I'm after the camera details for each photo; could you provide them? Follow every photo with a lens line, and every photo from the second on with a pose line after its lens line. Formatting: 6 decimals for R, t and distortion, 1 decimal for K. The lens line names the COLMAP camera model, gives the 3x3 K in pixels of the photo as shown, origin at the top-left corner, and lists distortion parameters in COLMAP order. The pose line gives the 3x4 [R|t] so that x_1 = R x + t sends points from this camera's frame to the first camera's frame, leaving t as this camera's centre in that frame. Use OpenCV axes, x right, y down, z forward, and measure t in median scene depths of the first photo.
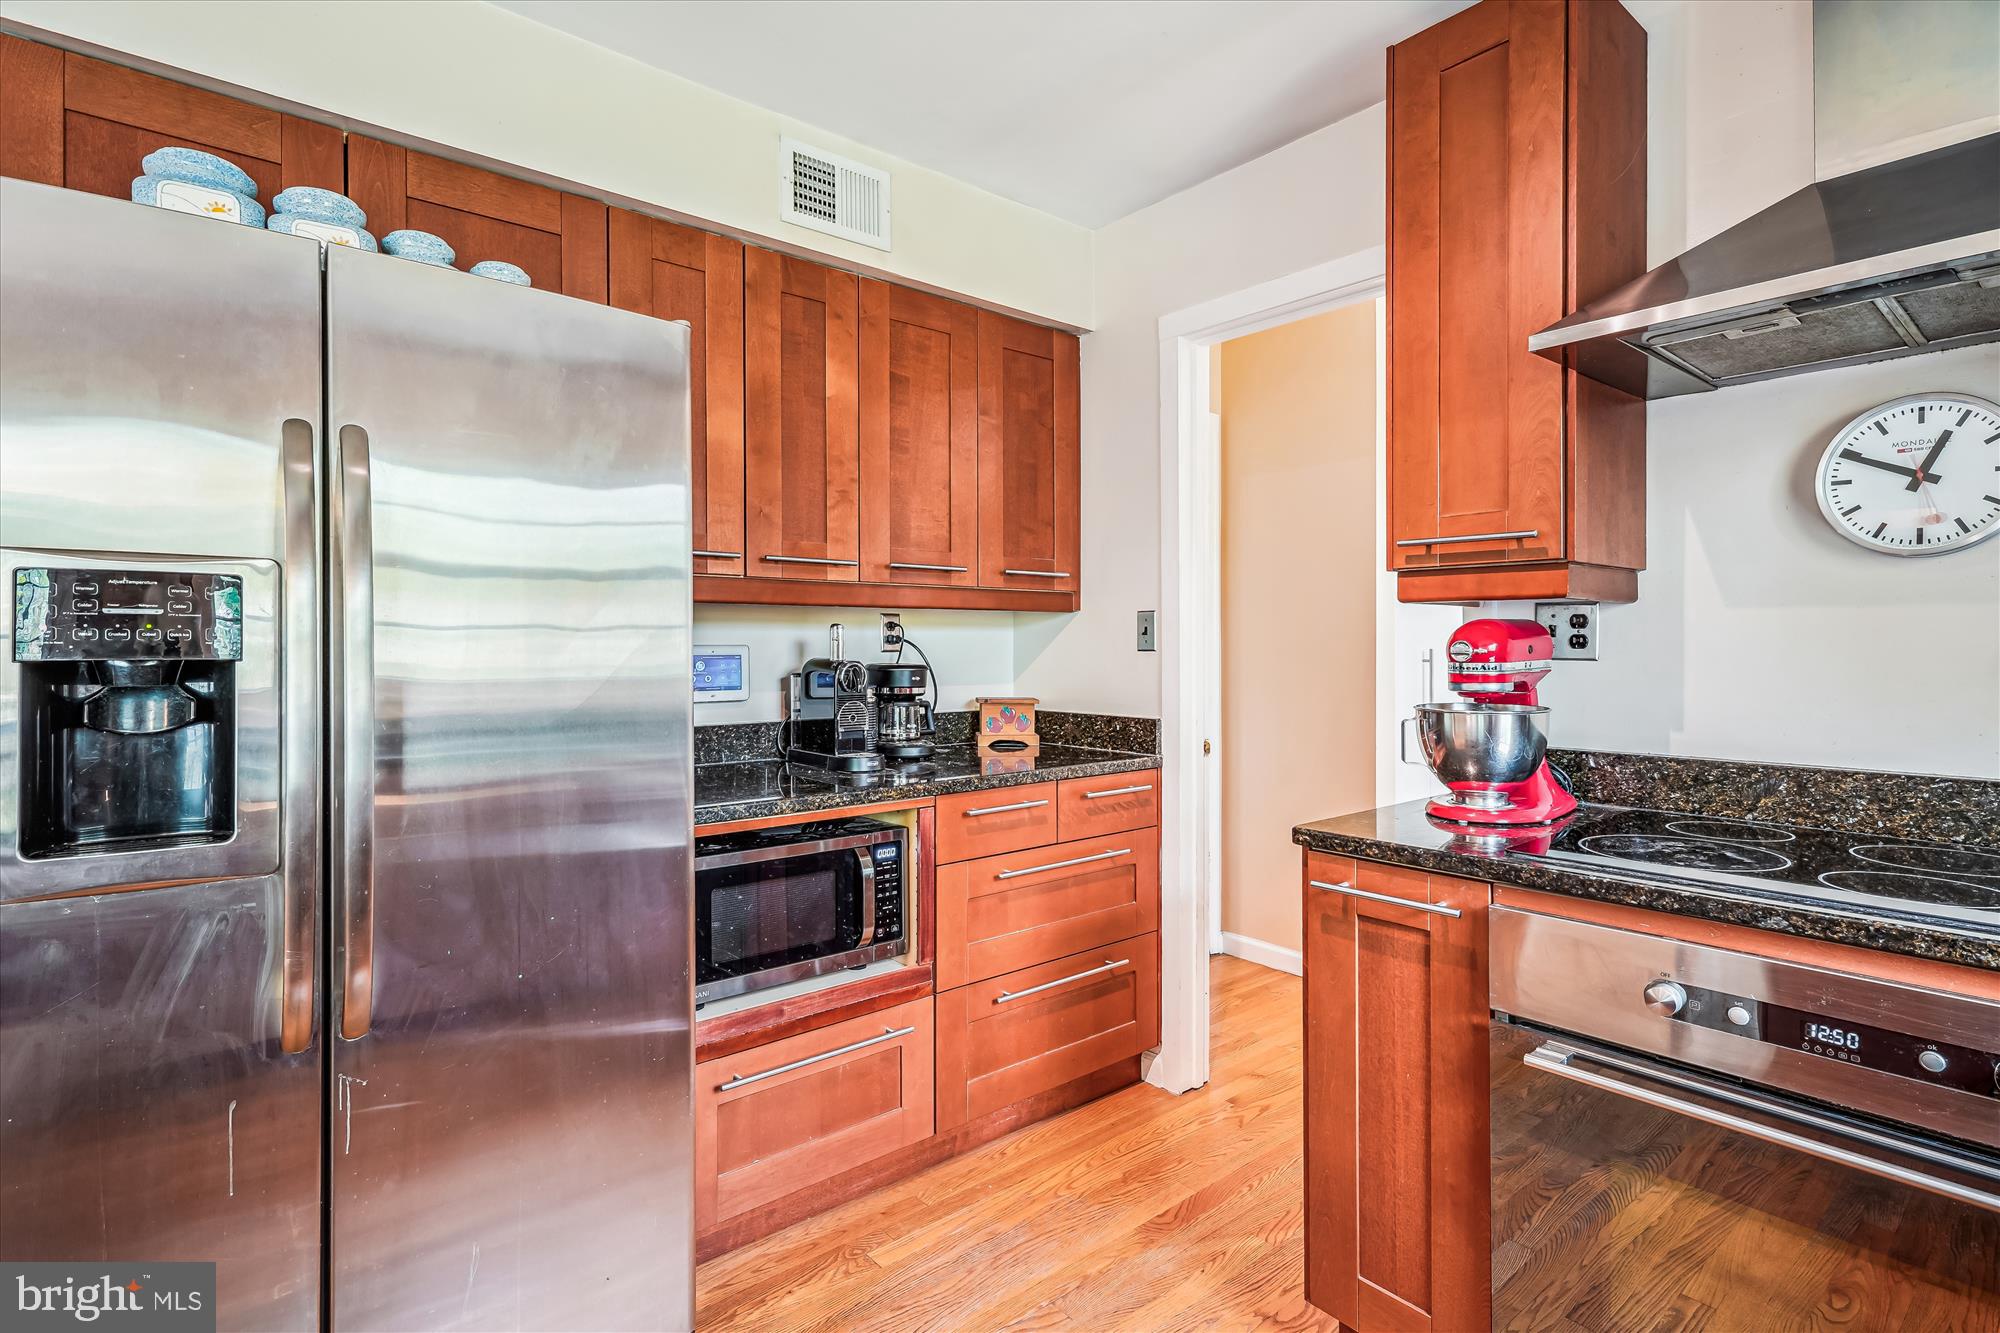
lens RADIAL K [[981.6, 0, 1002.1], [0, 981.6, 639.8], [0, 0, 1]] dist [0.003056, 0.000621]
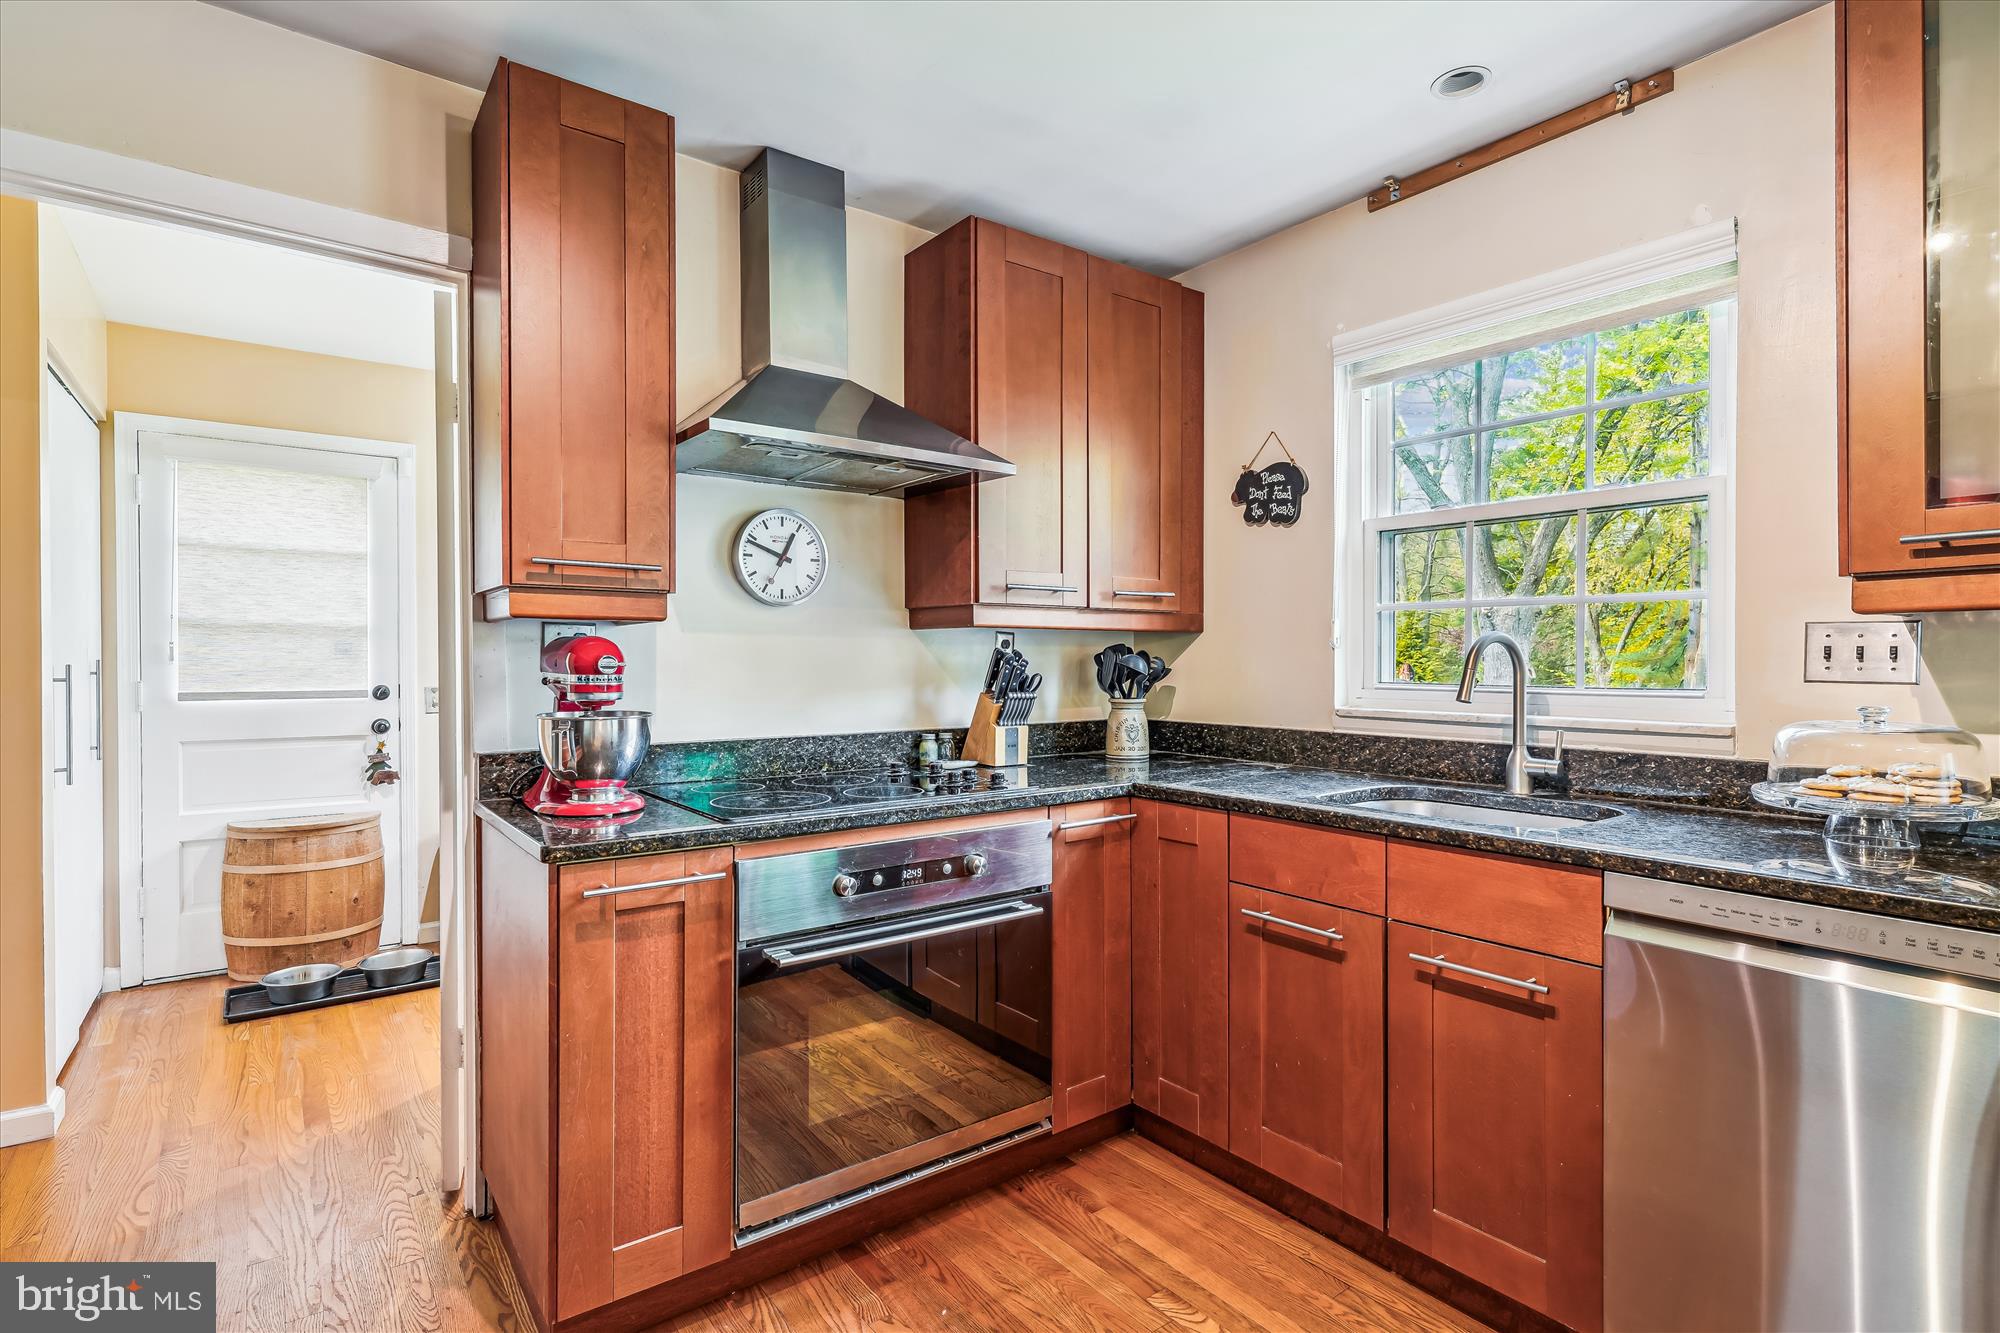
lens RADIAL K [[974.7, 0, 994.9], [0, 974.7, 658.2], [0, 0, 1]] dist [0.002918, 0.001257]
pose [[0.058761, 0.000008, 0.998272, -0.699927], [-0.006231, 0.999981, 0.000359, 0.001121], [-0.998253, -0.006241, 0.058760, 0.546903]]
